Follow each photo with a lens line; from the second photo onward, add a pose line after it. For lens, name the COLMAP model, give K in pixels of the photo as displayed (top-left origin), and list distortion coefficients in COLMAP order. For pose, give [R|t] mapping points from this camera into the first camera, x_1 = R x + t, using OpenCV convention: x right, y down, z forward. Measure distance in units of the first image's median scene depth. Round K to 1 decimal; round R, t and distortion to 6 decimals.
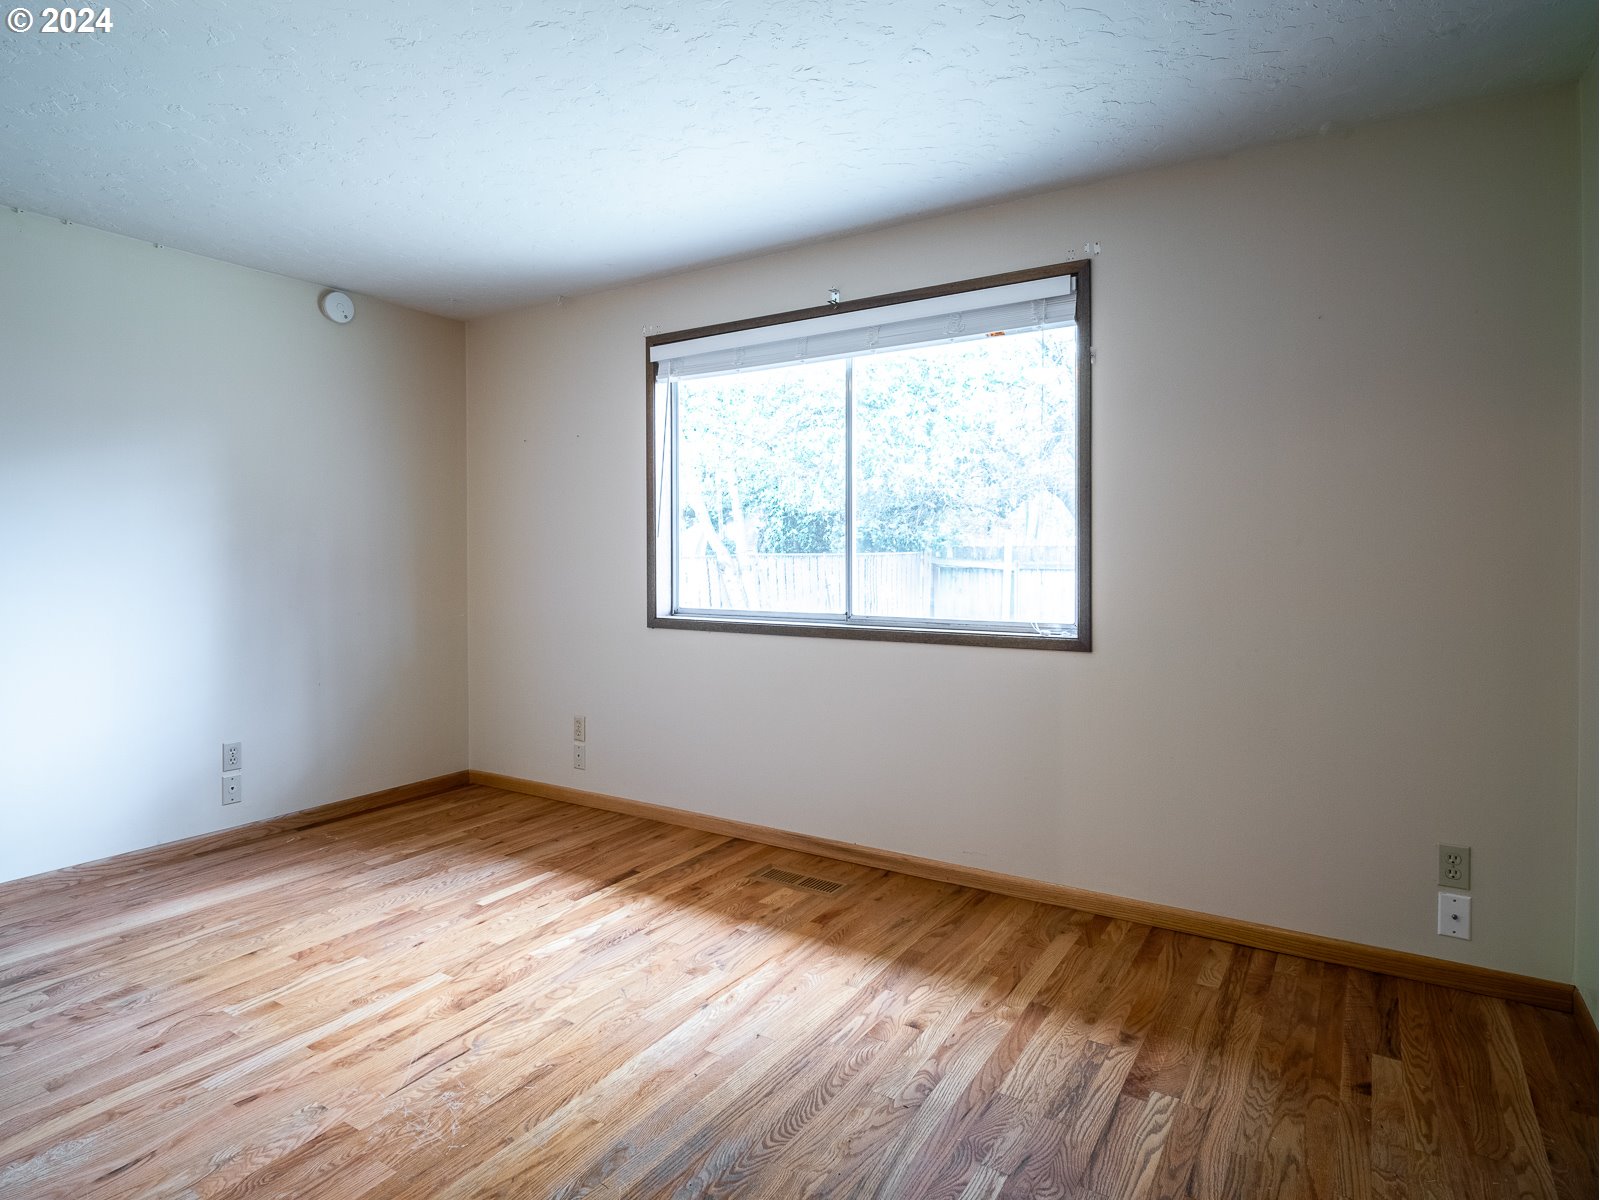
lens RADIAL K [[870.2, 0, 794.8], [0, 870.2, 598.5], [0, 0, 1]] dist [0.000941, -0.005898]
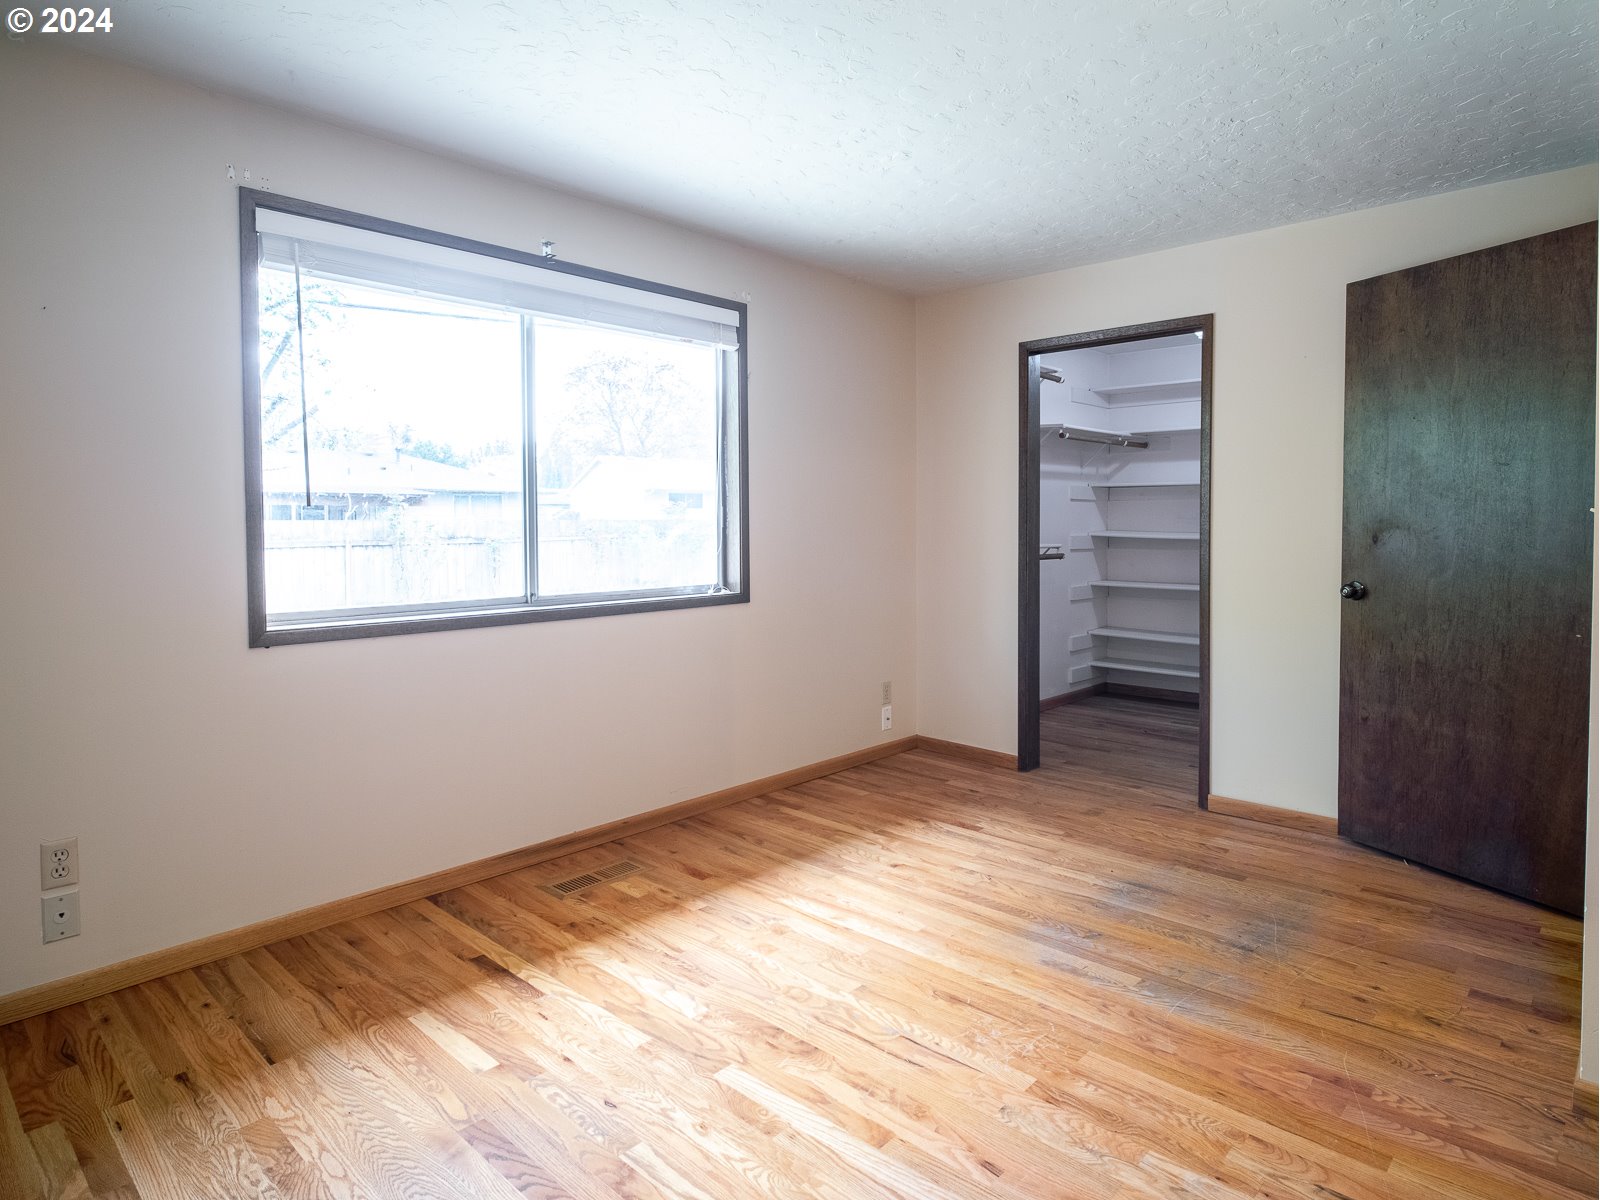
lens RADIAL K [[903.0, 0, 791.9], [0, 903.0, 590.7], [0, 0, 1]] dist [-0.003977, 0.000785]
pose [[0.208131, -0.070426, 0.975562, -0.985727], [0.056574, 0.996601, 0.059875, -0.034291], [-0.976463, 0.042729, 0.211408, 0.645043]]
